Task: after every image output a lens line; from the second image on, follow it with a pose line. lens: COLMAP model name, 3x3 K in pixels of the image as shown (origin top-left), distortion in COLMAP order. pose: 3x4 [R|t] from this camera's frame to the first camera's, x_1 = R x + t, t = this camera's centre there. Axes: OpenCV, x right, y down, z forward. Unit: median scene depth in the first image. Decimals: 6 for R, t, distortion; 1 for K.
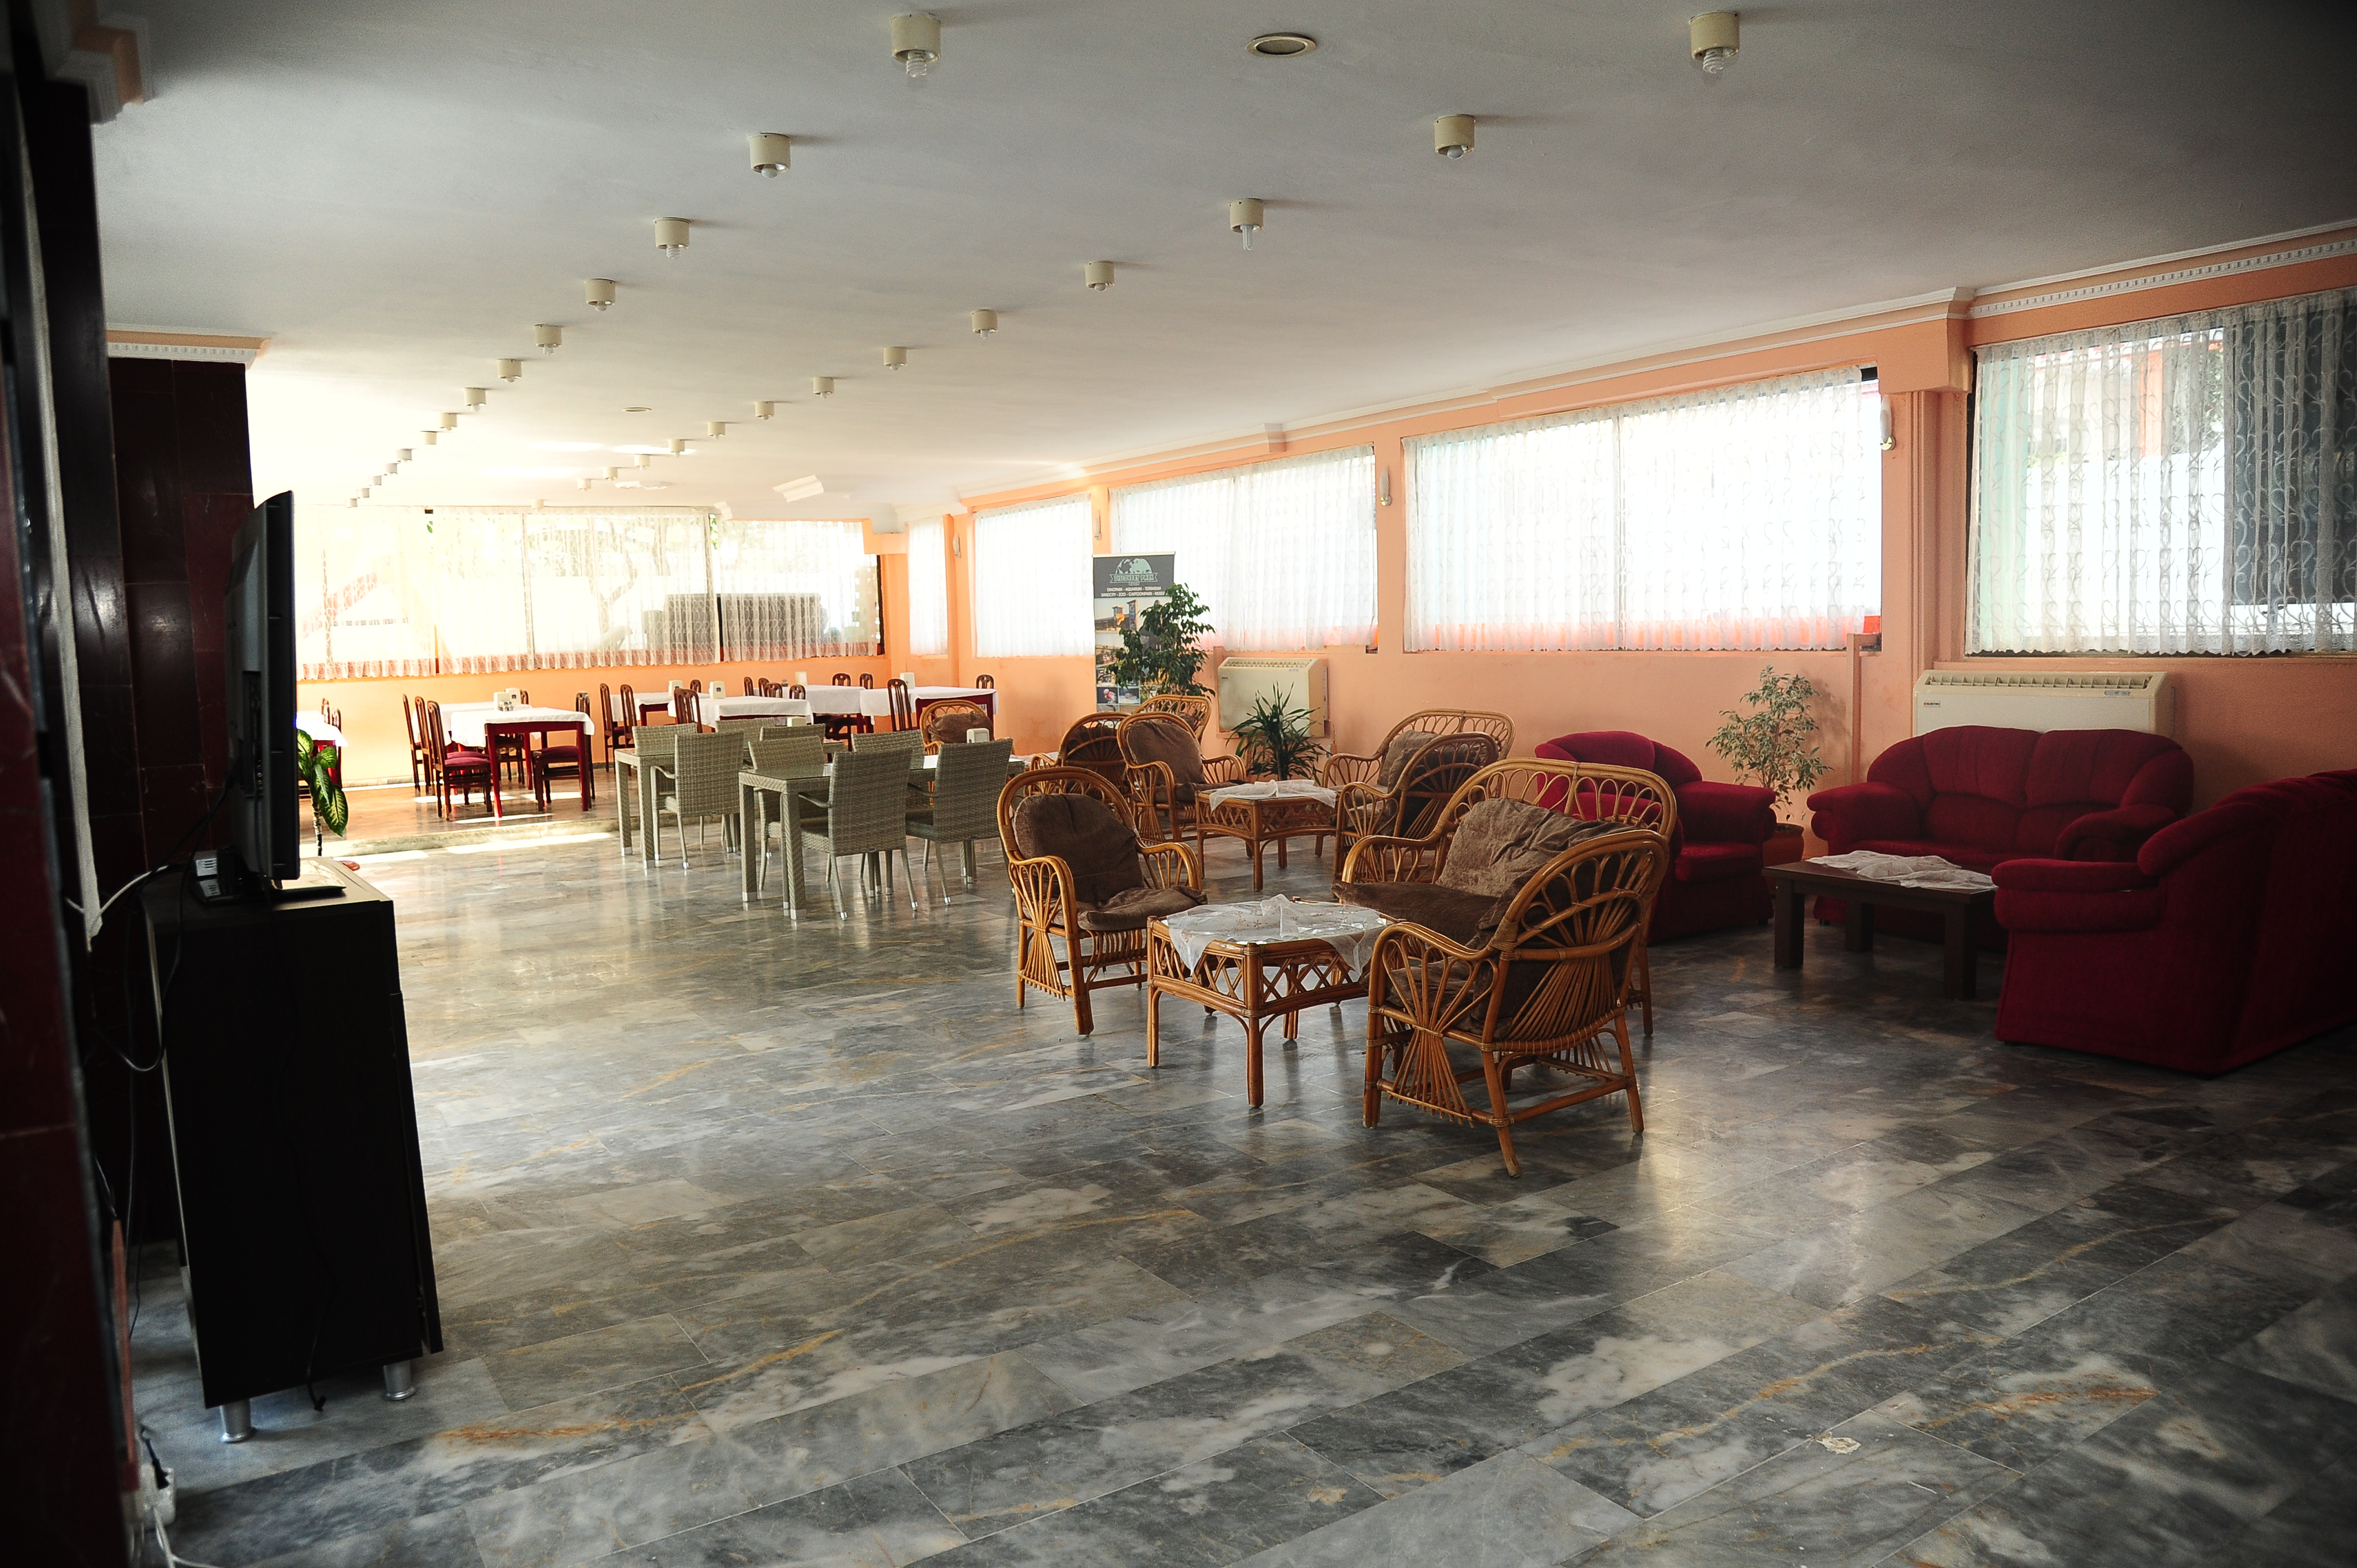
lens RADIAL K [[1646.4, 0, 1178.5], [0, 1646.4, 784.0], [0, 0, 1]] dist [-0.096894, 0.000447]
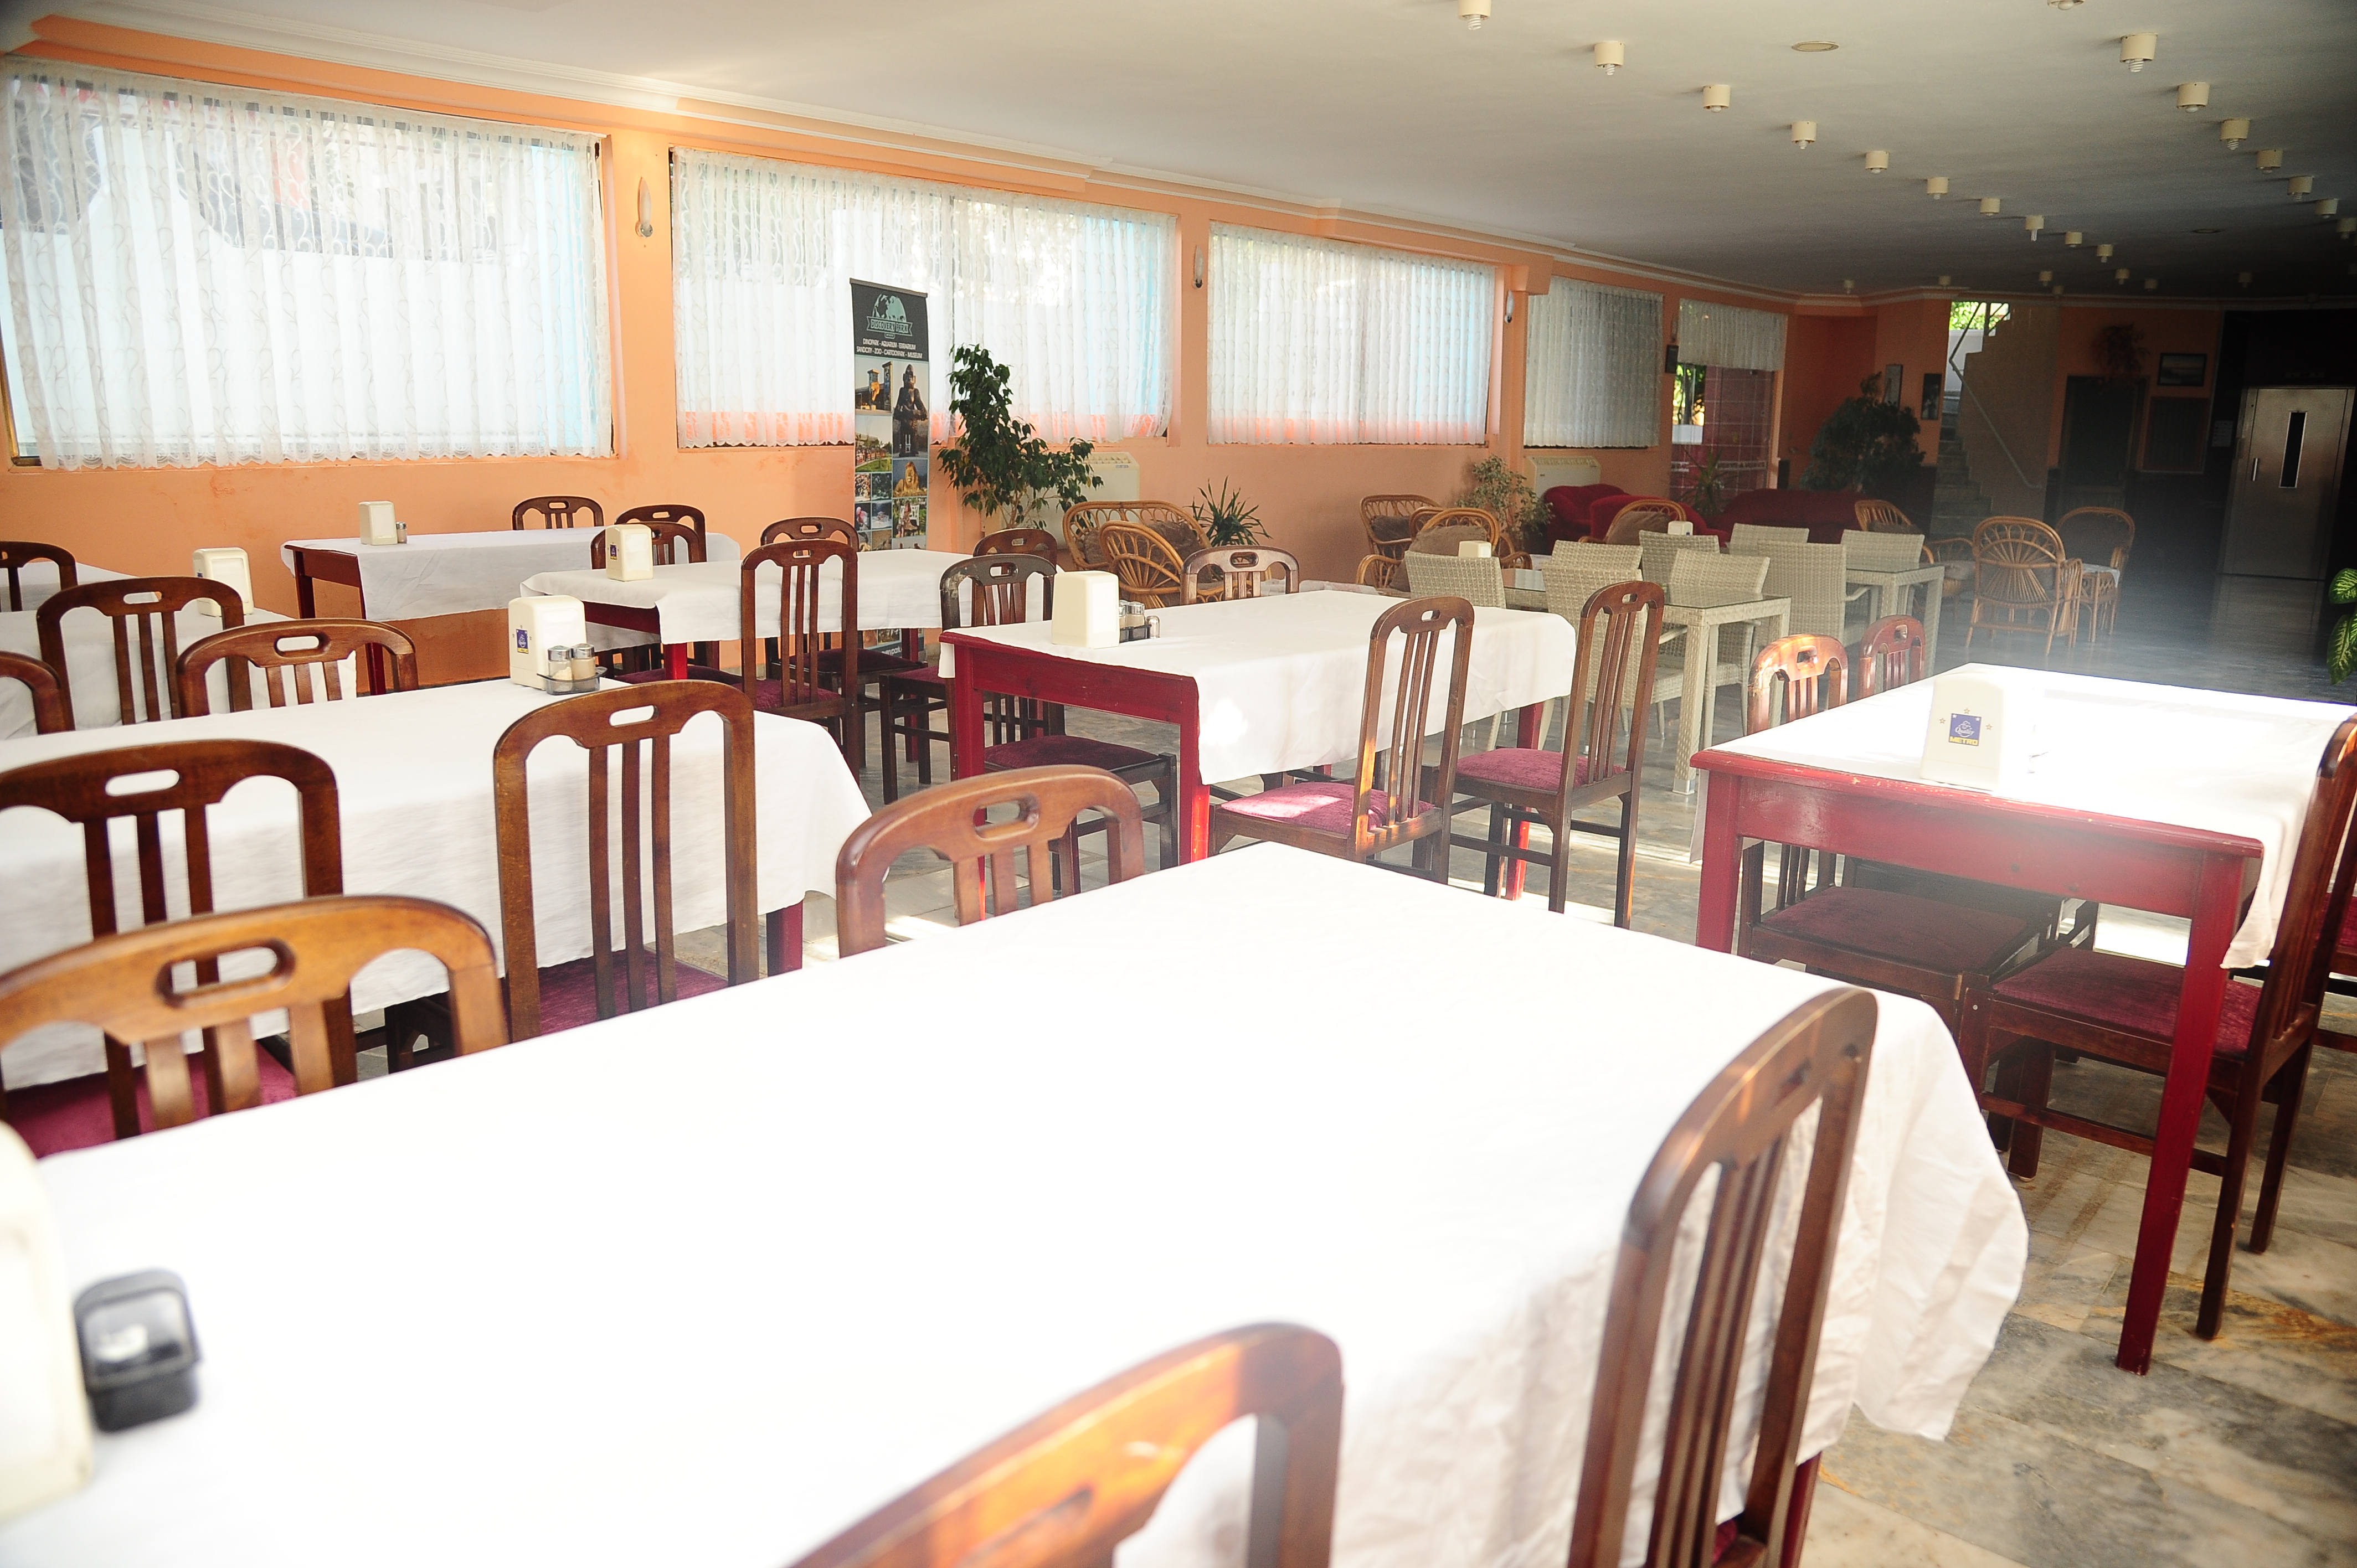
lens RADIAL K [[1646.4, 0, 1178.5], [0, 1646.4, 784.0], [0, 0, 1]] dist [-0.096894, 0.000447]
pose [[-0.227410, -0.175822, 0.957795, -0.681601], [0.100632, 0.974056, 0.202700, -0.069305], [-0.968586, 0.142481, -0.203816, 1.040039]]
